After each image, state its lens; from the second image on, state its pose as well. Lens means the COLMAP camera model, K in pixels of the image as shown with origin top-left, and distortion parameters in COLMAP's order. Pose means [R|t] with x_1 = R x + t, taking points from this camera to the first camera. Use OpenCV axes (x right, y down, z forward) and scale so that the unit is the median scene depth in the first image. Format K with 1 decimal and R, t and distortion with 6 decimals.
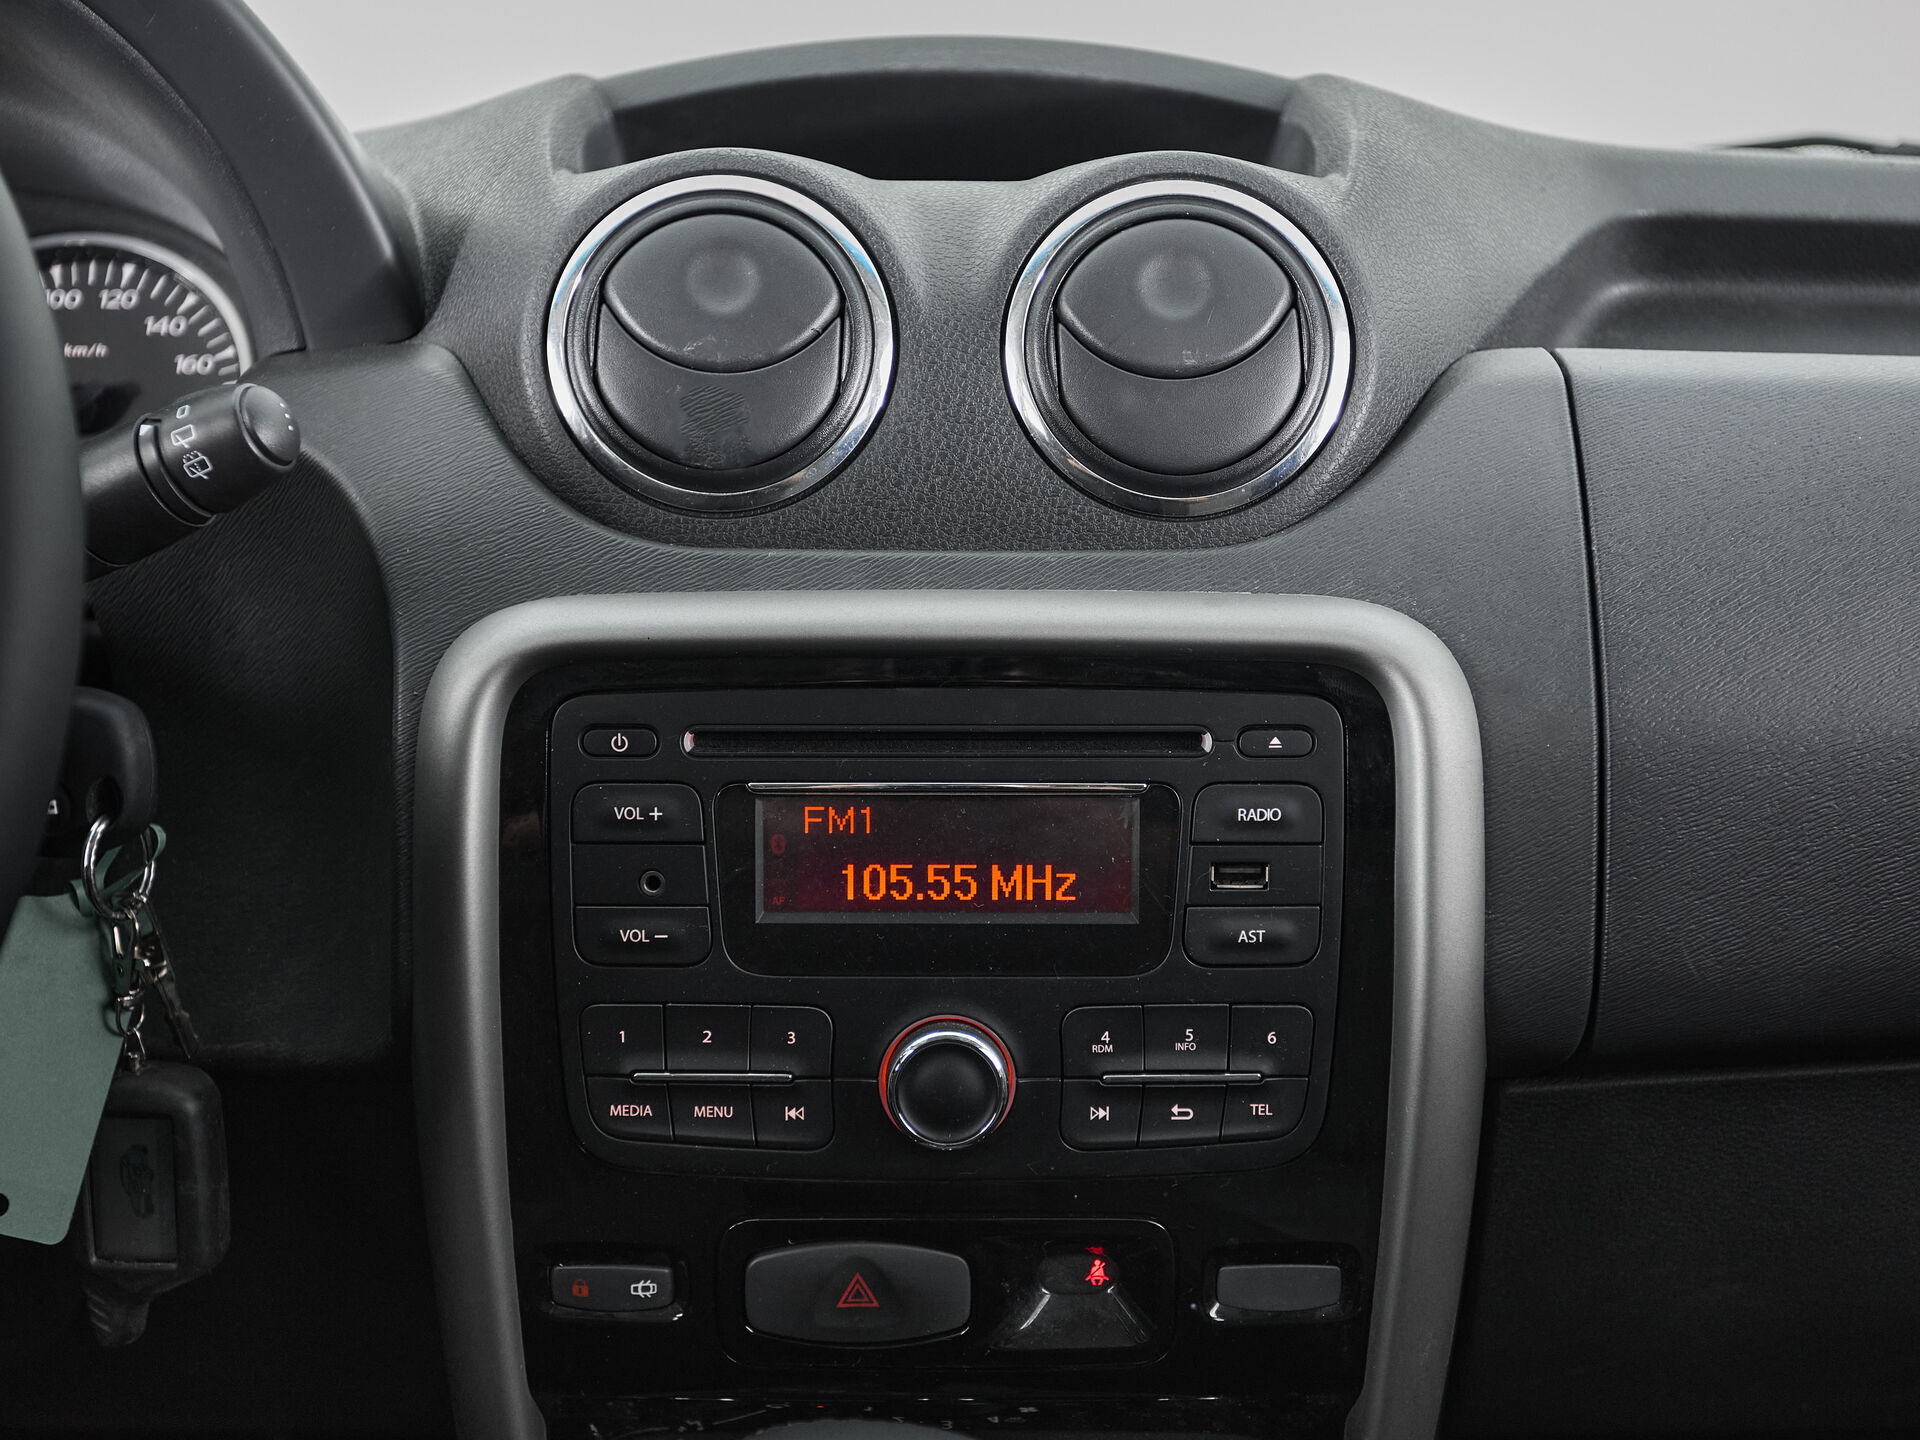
lens RADIAL K [[2414.7, 0, 908.3], [0, 2414.7, 700.7], [0, 0, 1]] dist [0.019591, 0.087566]
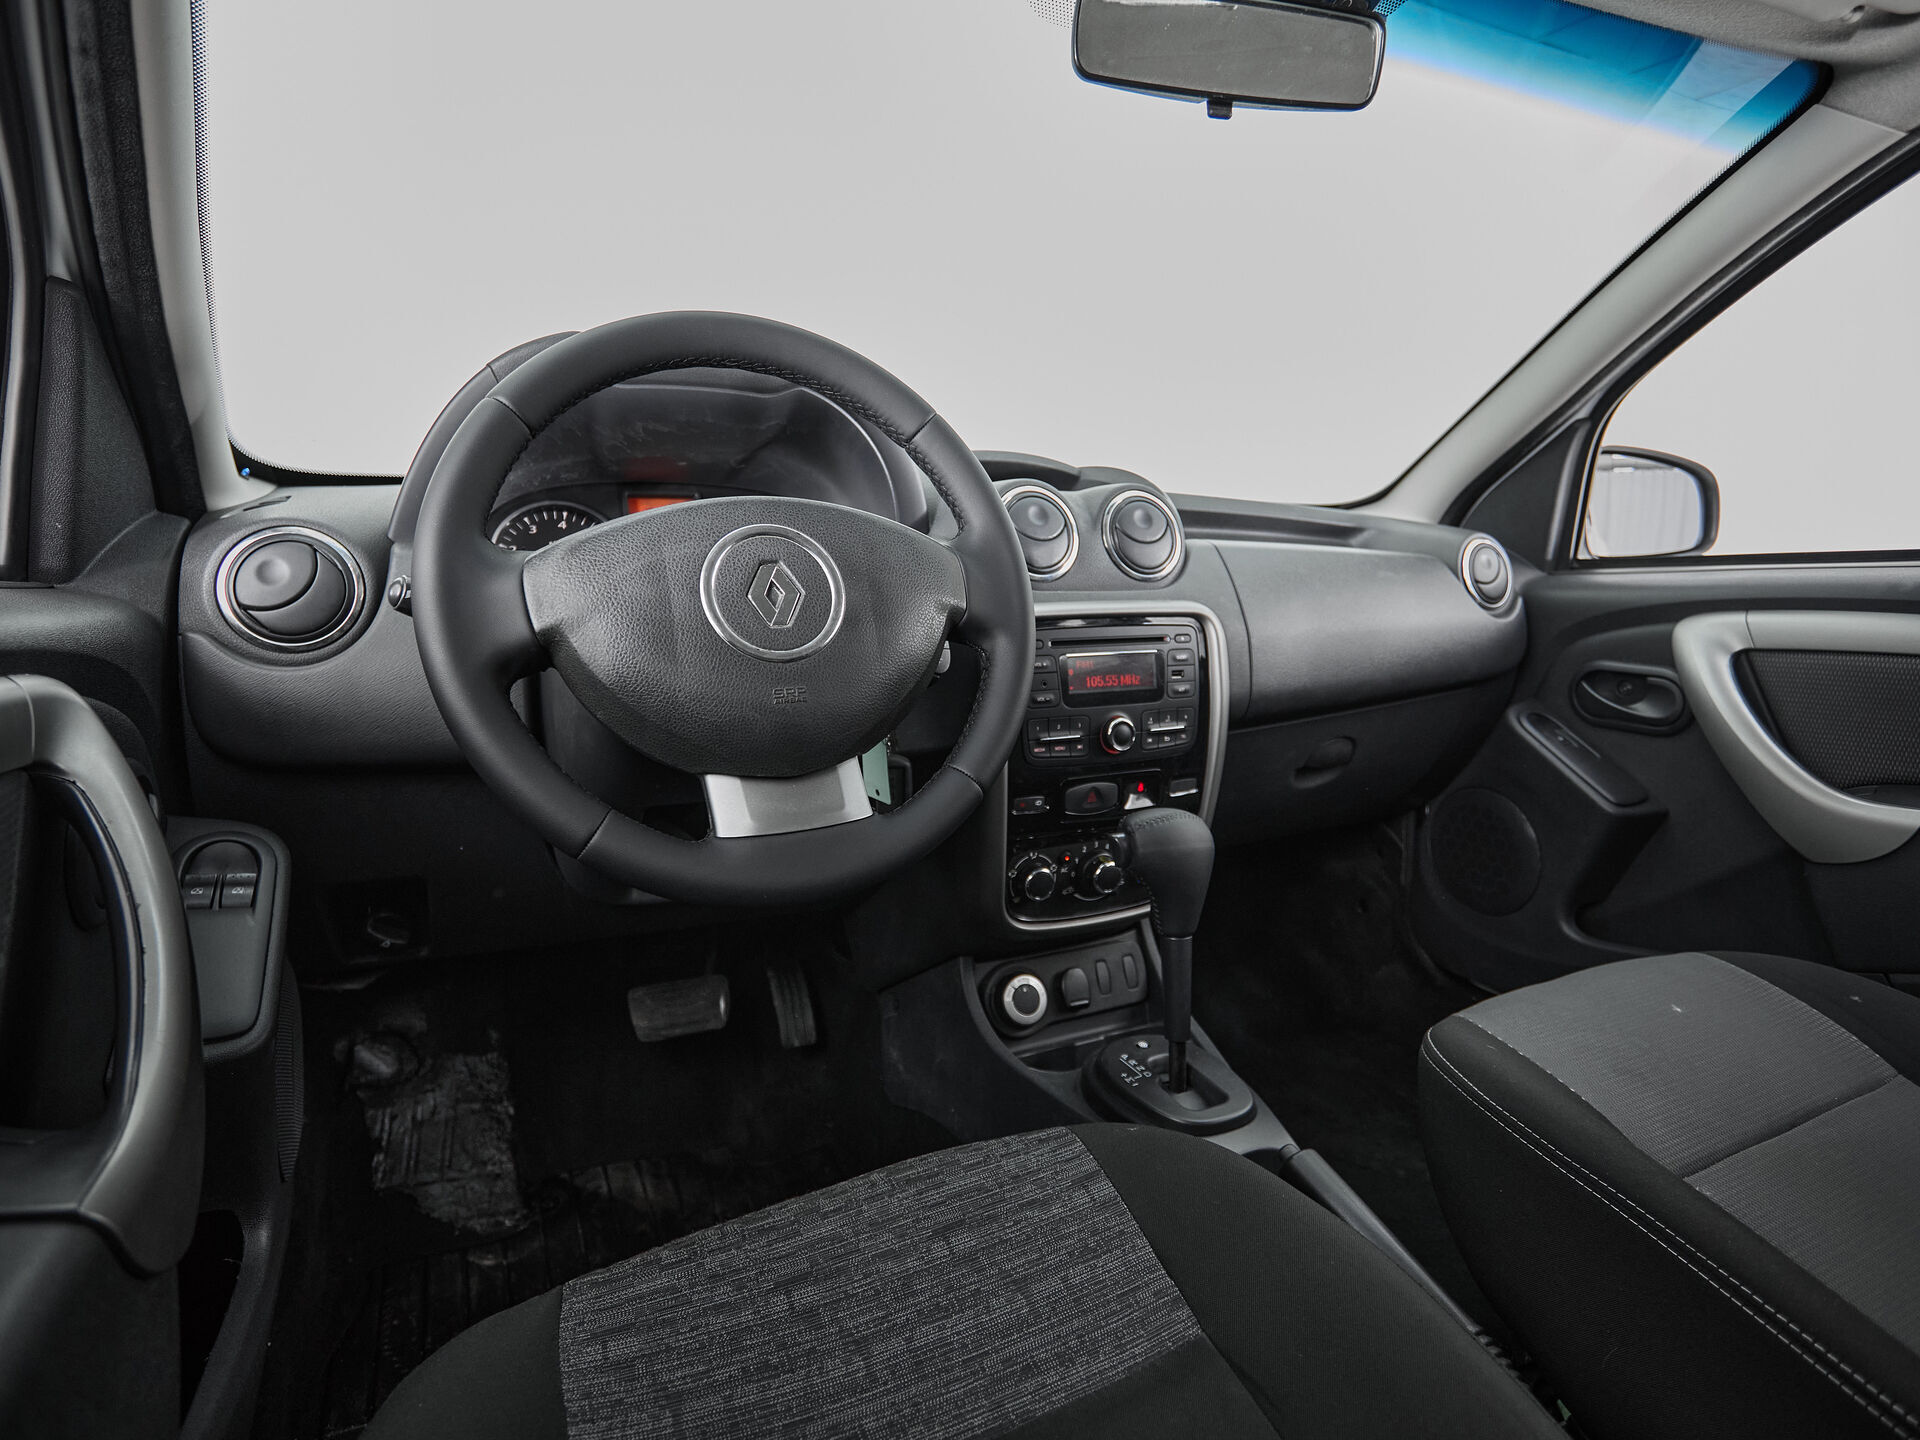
lens RADIAL K [[1008.8, 0, 932.5], [0, 1008.8, 719.6], [0, 0, 1]] dist [-0.003410, -0.000365]
pose [[0.908153, -0.066351, 0.413346, -0.843233], [0.074038, 0.997252, -0.002585, 0.115408], [-0.412039, 0.032951, 0.910570, -0.270725]]
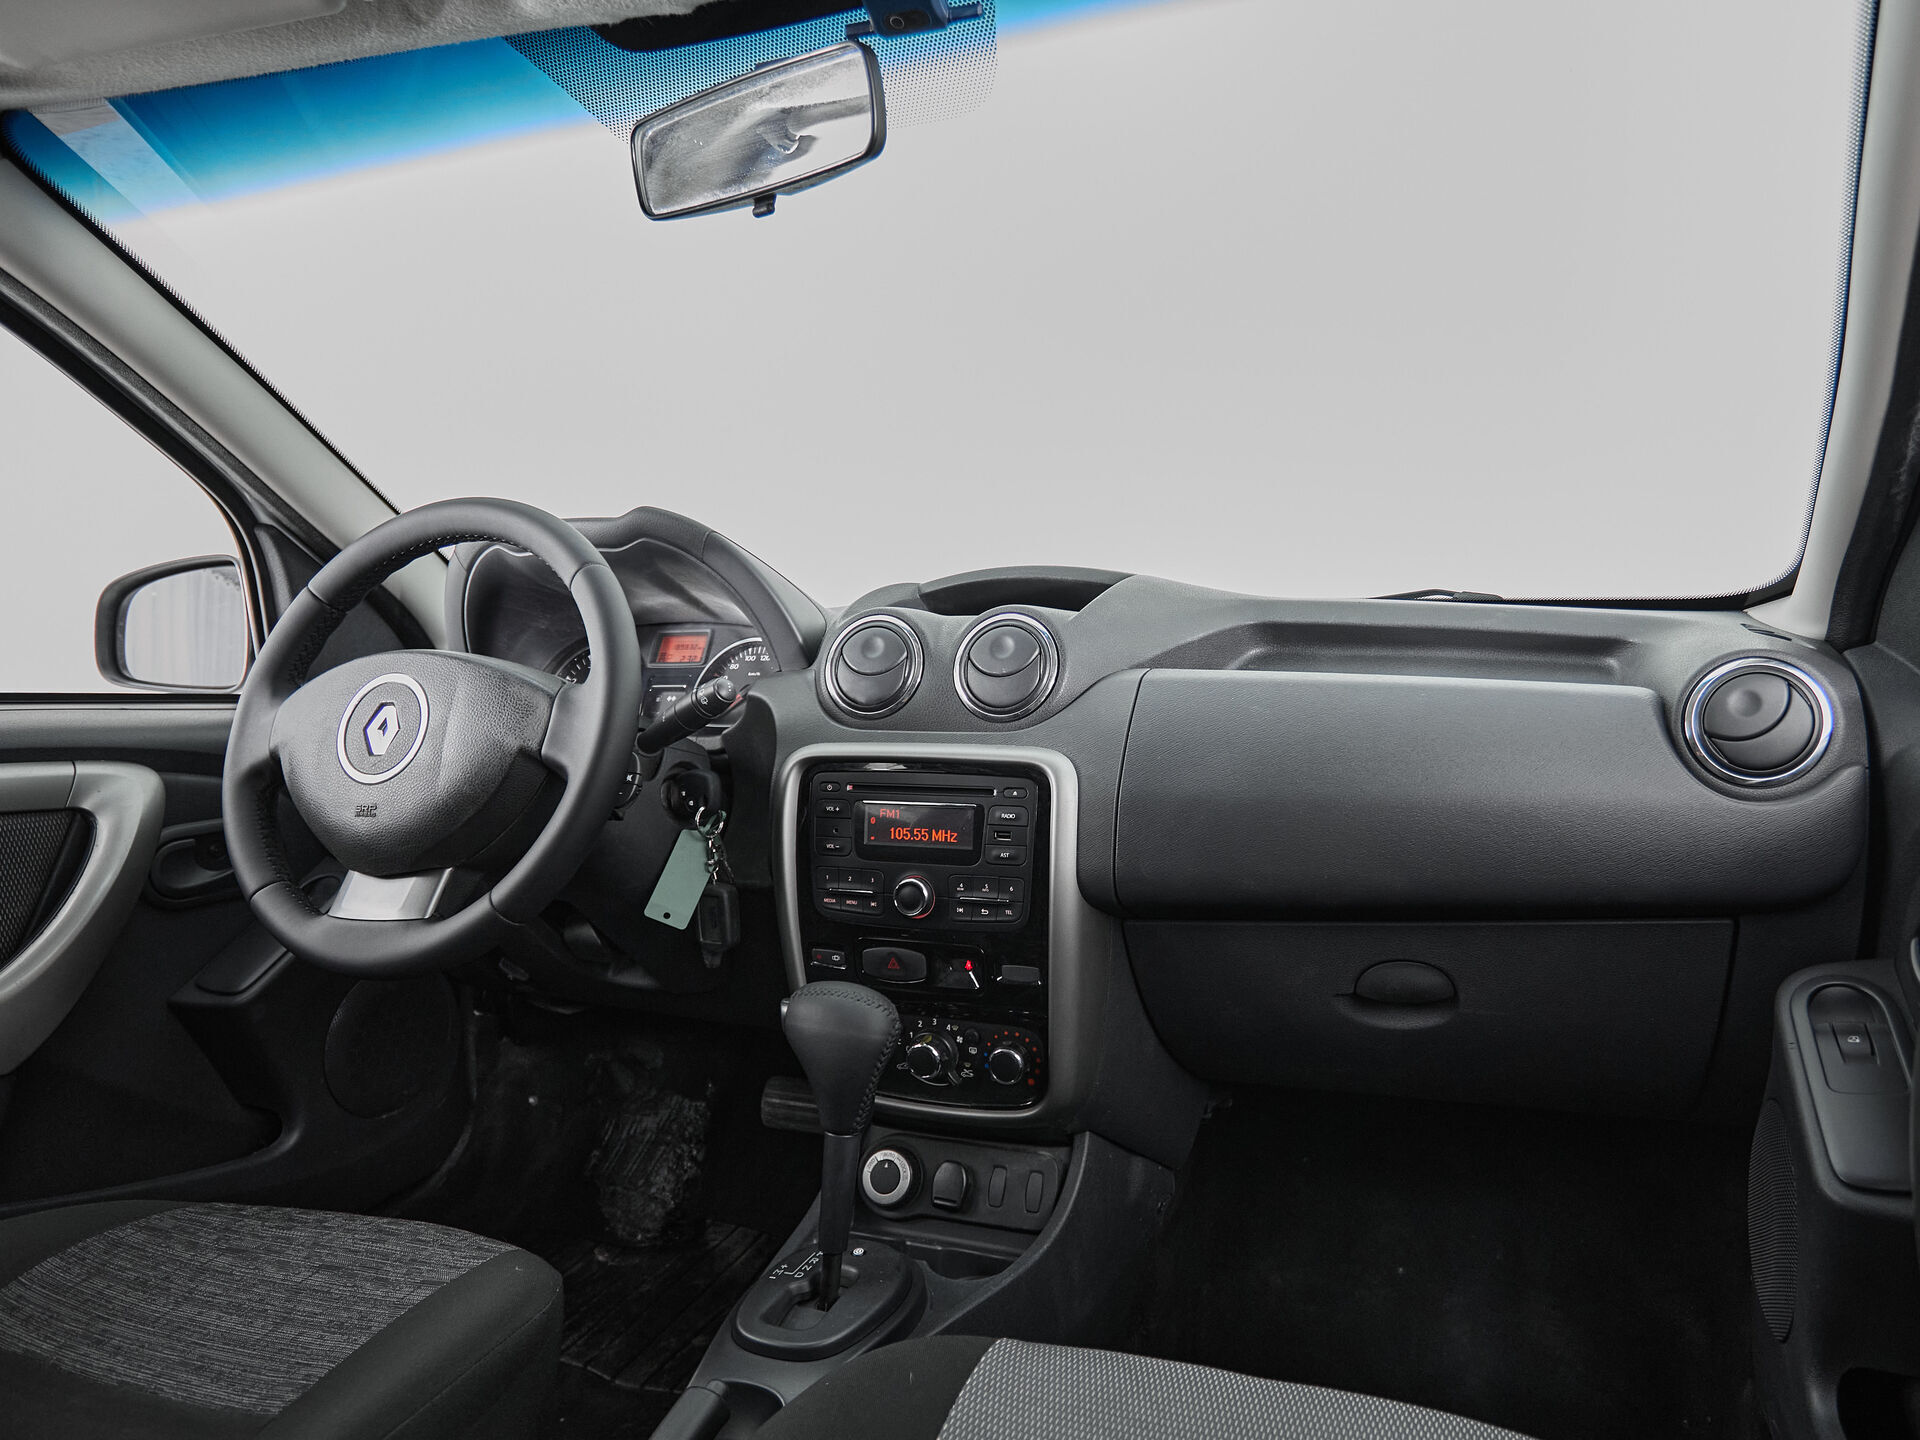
lens RADIAL K [[1161.6, 0, 1060.1], [0, 1161.6, 818.3], [0, 0, 1]] dist [0.000806, -0.001393]
pose [[0.944743, 0.037290, -0.325685, 0.672041], [-0.049936, 0.998285, -0.030552, 0.089281], [0.323987, 0.045127, 0.944985, -0.379246]]
